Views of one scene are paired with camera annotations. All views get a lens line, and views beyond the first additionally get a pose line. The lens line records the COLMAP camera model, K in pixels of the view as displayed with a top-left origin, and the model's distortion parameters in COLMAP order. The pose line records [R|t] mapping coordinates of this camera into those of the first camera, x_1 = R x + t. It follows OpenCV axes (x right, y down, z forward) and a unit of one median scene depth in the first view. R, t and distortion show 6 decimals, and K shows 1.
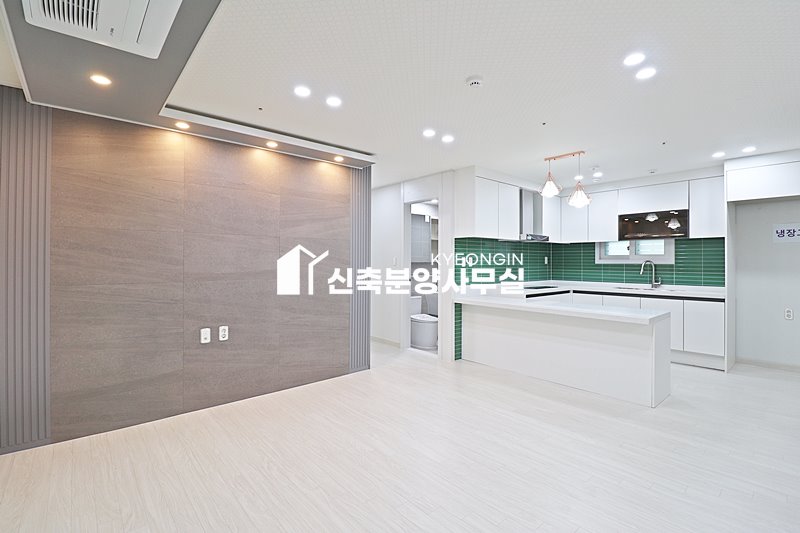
lens RADIAL K [[369.8, 0, 396.8], [0, 369.8, 258.8], [0, 0, 1]] dist [-0.003803, -0.010338]
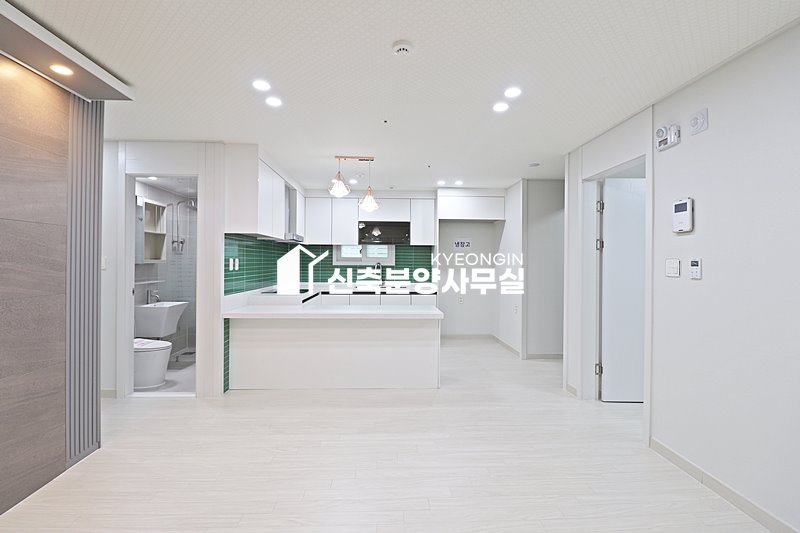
lens RADIAL K [[369.8, 0, 396.4], [0, 369.8, 261.9], [0, 0, 1]] dist [-0.003803, -0.010338]
pose [[0.619491, 0.002496, 0.785000, -0.243072], [-0.011249, 0.999920, 0.005698, -0.005826], [-0.784923, -0.012360, 0.619470, 0.280124]]
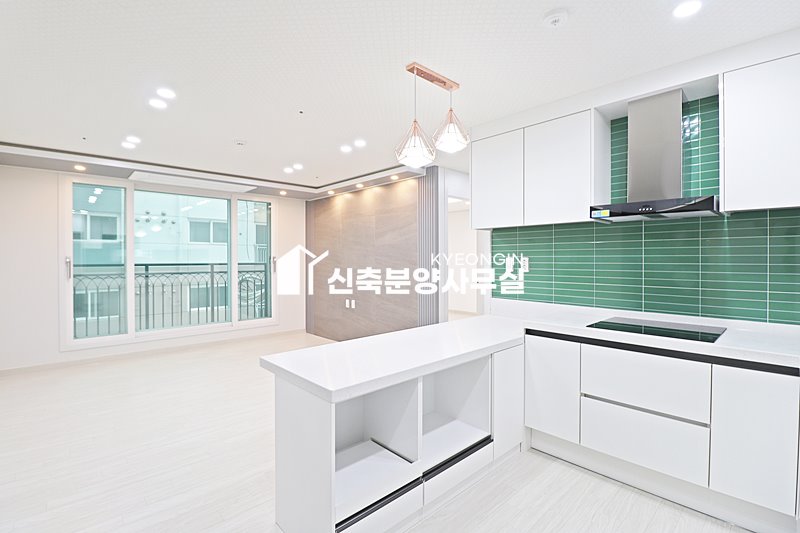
lens RADIAL K [[369.8, 0, 397.0], [0, 369.8, 260.6], [0, 0, 1]] dist [-0.003803, -0.010338]
pose [[0.038125, 0.003293, -0.999268, 0.957773], [0.008551, 0.999957, 0.003622, -0.003073], [0.999236, -0.008683, 0.038095, 0.875349]]
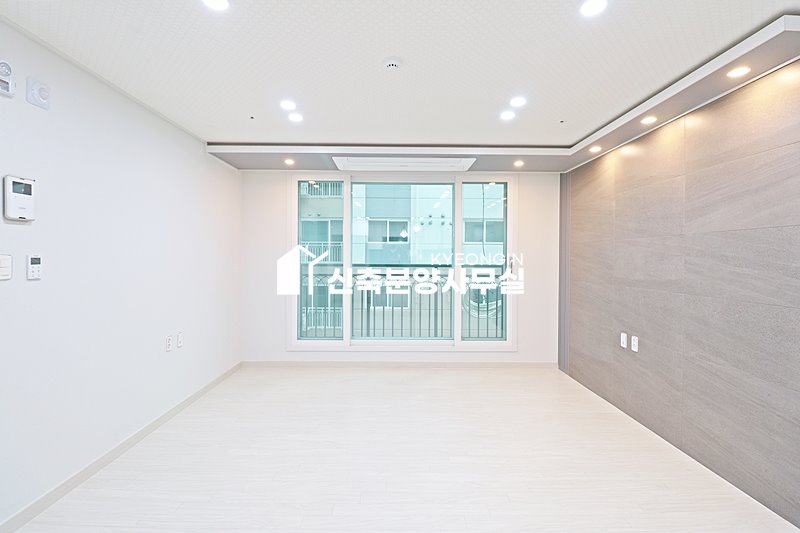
lens RADIAL K [[369.8, 0, 400.1], [0, 369.8, 260.5], [0, 0, 1]] dist [-0.003803, -0.010338]
pose [[-0.645718, -0.000612, -0.763576, 0.484404], [-0.002048, 0.999997, 0.000930, -0.007290], [0.763573, 0.002164, -0.645718, 0.882307]]
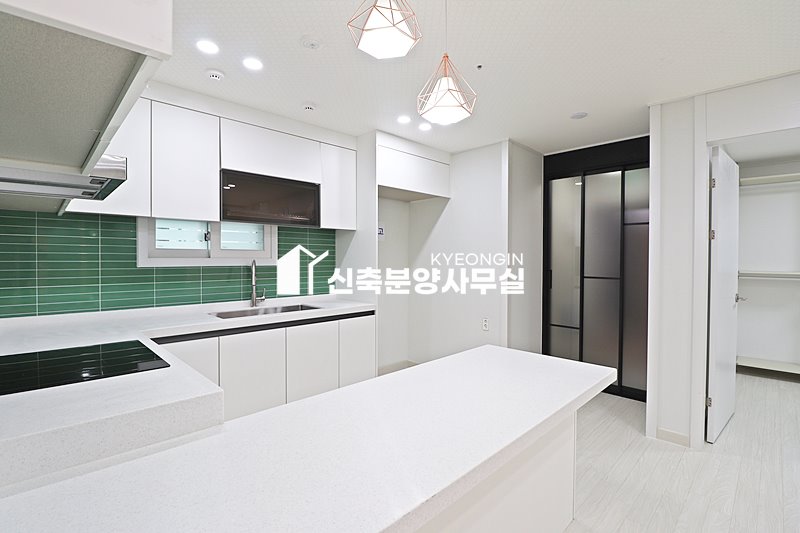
lens RADIAL K [[369.8, 0, 395.2], [0, 369.8, 263.4], [0, 0, 1]] dist [-0.003803, -0.010338]
pose [[-0.065783, -0.019213, 0.997649, 0.113589], [-0.010845, 0.999769, 0.018539, -0.004051], [-0.997775, -0.009599, -0.065976, 0.991612]]
